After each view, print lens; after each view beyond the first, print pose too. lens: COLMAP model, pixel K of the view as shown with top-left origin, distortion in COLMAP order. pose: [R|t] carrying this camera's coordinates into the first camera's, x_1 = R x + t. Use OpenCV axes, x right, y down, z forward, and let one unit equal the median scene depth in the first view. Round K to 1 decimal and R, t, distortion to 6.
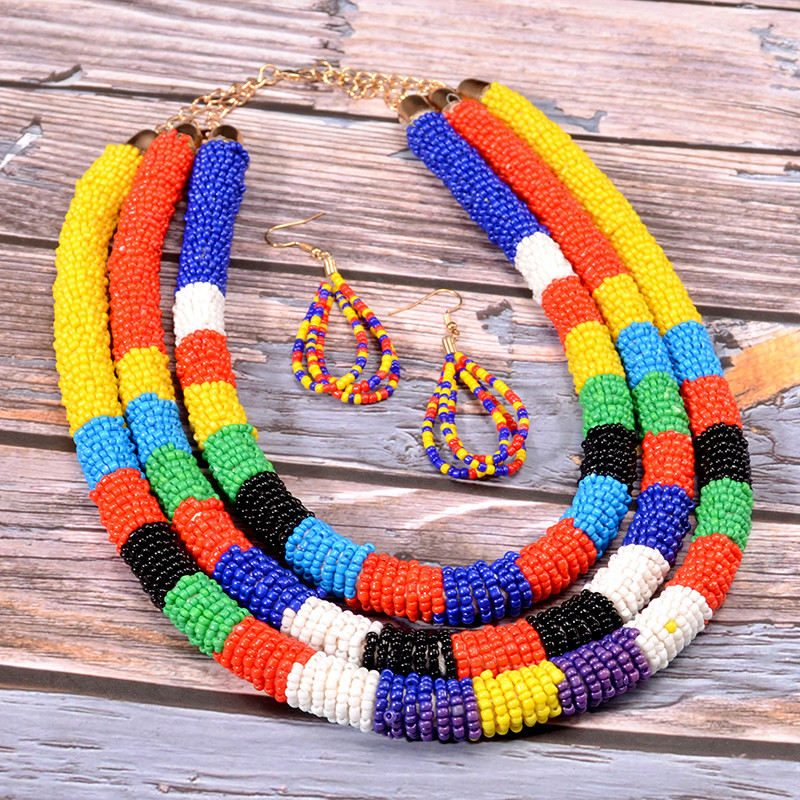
lens RADIAL K [[1974.9, 0, 400.0], [0, 1974.9, 400.0], [0, 0, 1]] dist [-0.071239, -0.077624]
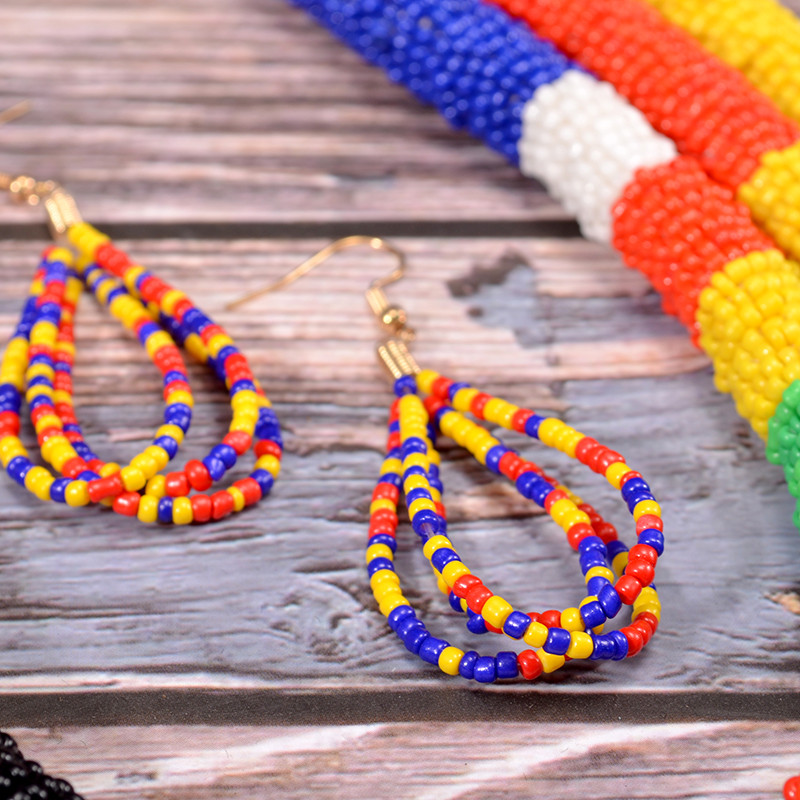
lens RADIAL K [[3665.3, 0, 400.0], [0, 3665.3, 400.0], [0, 0, 1]] dist [0.051575, 1.638740]
pose [[0.991960, -0.106575, 0.068240, -0.024822], [0.110862, 0.991872, -0.062451, 0.025733], [-0.061030, 0.069514, 0.995712, 0.294978]]
